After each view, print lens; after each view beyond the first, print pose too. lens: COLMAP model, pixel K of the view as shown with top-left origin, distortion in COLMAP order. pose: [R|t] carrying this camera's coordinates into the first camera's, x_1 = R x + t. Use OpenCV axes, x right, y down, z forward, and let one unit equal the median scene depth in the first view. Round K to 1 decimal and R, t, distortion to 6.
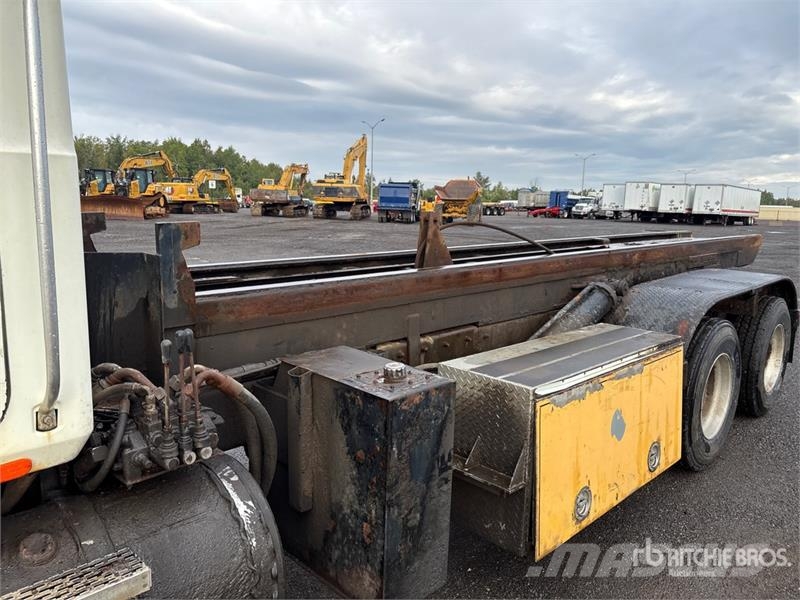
lens RADIAL K [[606.9, 0, 400.4], [0, 606.9, 286.9], [0, 0, 1]] dist [0.029128, -0.005381]
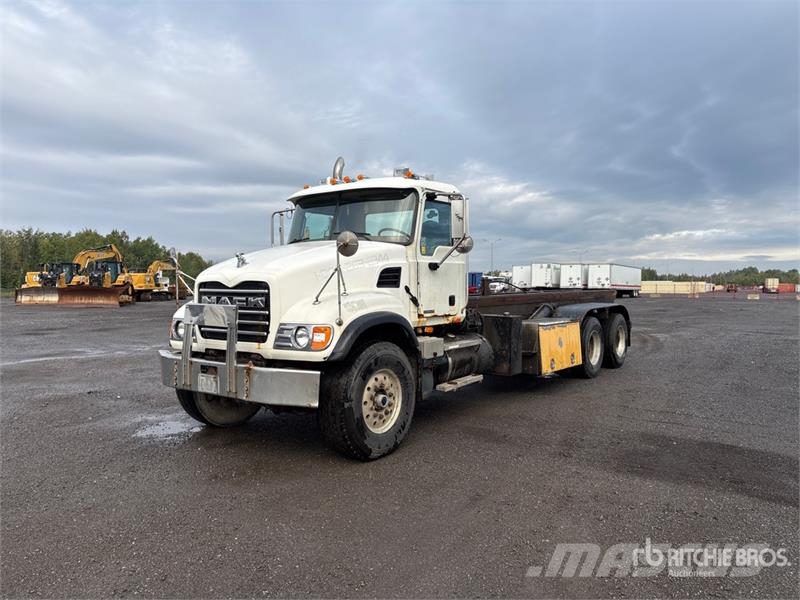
lens RADIAL K [[610.0, 0, 400.0], [0, 610.0, 300.0], [0, 0, 1]] dist [0.072301, -0.084333]
pose [[0.989256, -0.031724, 0.142708, -0.638347], [0.048104, 0.992448, -0.112837, 0.235447], [-0.138050, 0.118489, 0.983312, -1.421994]]
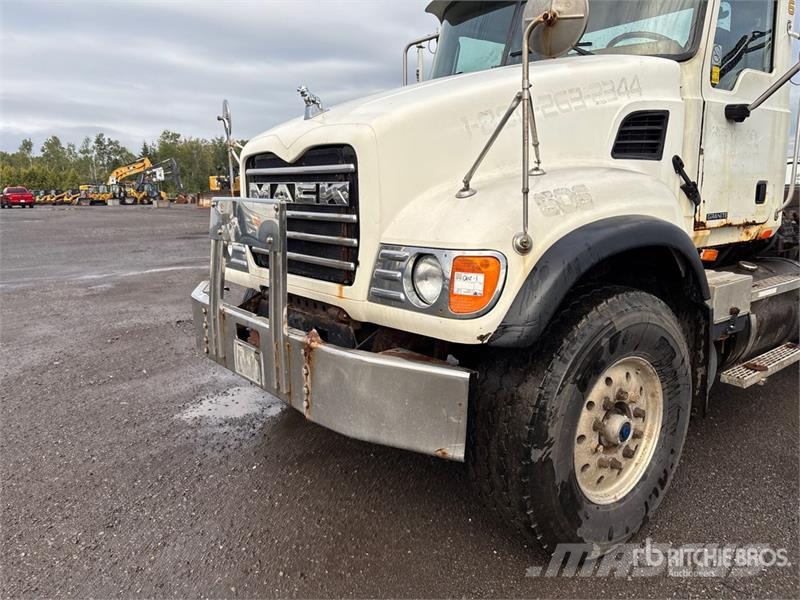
lens RADIAL K [[610.0, 0, 400.0], [0, 610.0, 300.0], [0, 0, 1]] dist [0.072301, -0.084333]
pose [[0.990946, -0.012733, -0.133658, -0.614831], [0.017295, 0.999305, 0.033027, 0.156023], [0.133145, -0.035040, 0.990477, -0.617613]]
